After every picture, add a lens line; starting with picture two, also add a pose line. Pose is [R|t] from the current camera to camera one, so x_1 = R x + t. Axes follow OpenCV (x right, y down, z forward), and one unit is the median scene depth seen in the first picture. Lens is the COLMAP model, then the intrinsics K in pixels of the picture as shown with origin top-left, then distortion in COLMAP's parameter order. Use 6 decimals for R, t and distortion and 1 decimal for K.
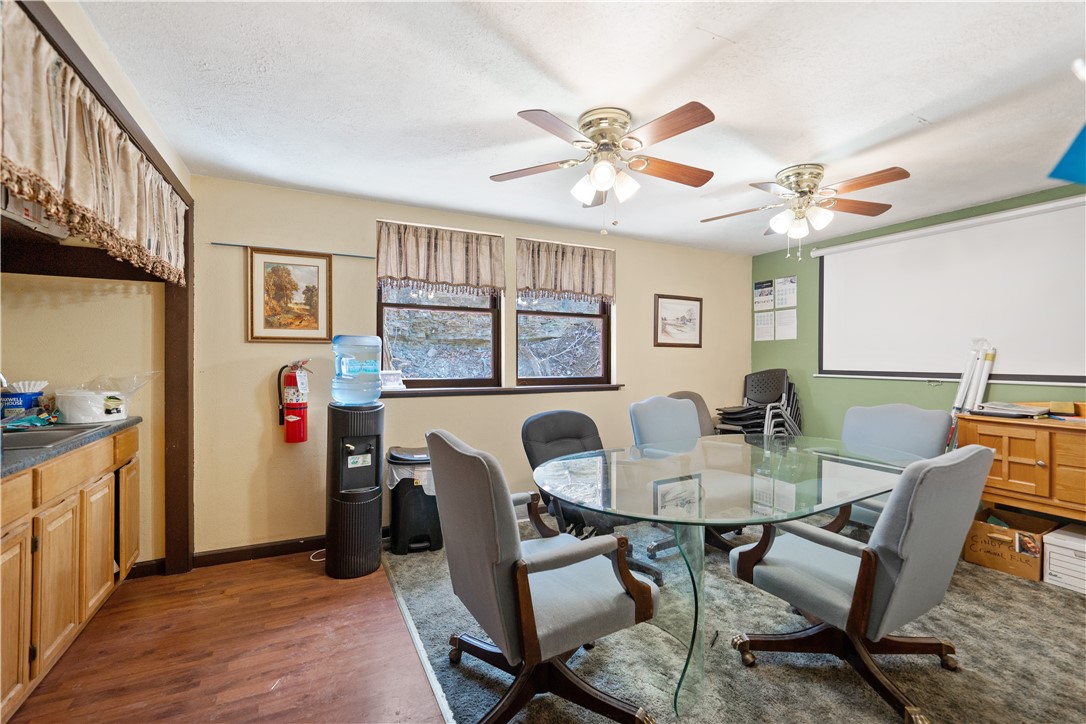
lens RADIAL K [[499.2, 0, 538.2], [0, 499.2, 363.1], [0, 0, 1]] dist [-0.003751, 0.002268]
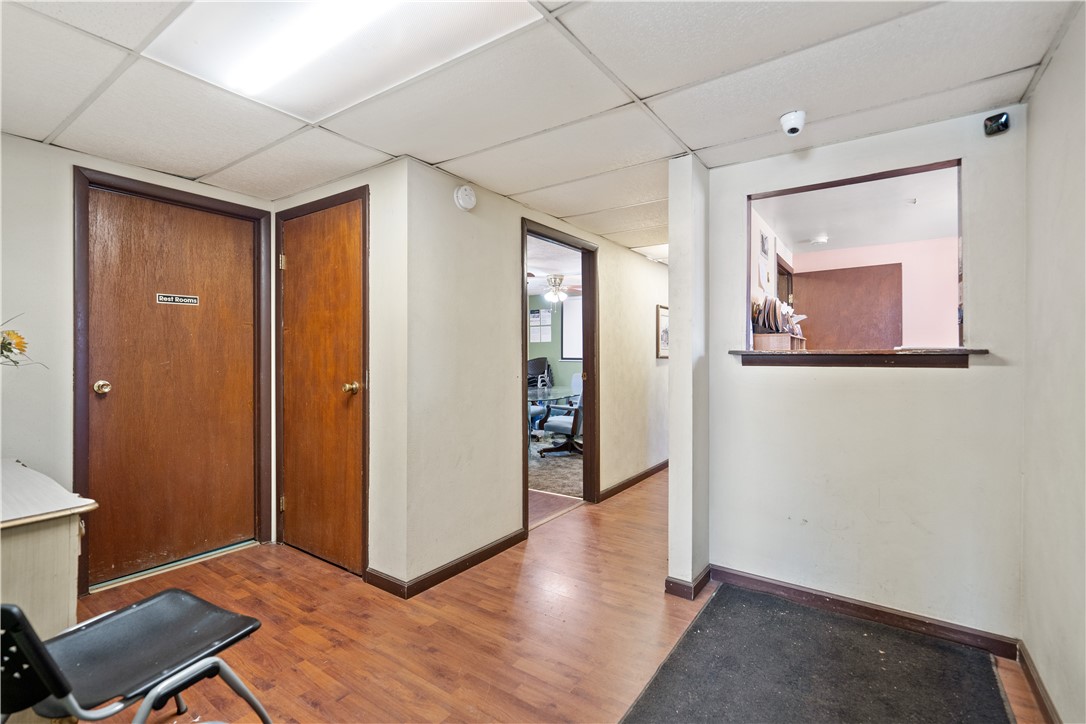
lens RADIAL K [[499.2, 0, 543.1], [0, 499.2, 357.3], [0, 0, 1]] dist [-0.003751, 0.002268]
pose [[0.885674, -0.007615, 0.464245, -0.432307], [0.007290, 0.999970, 0.002496, 0.007533], [-0.464251, 0.001174, 0.885703, -0.739639]]
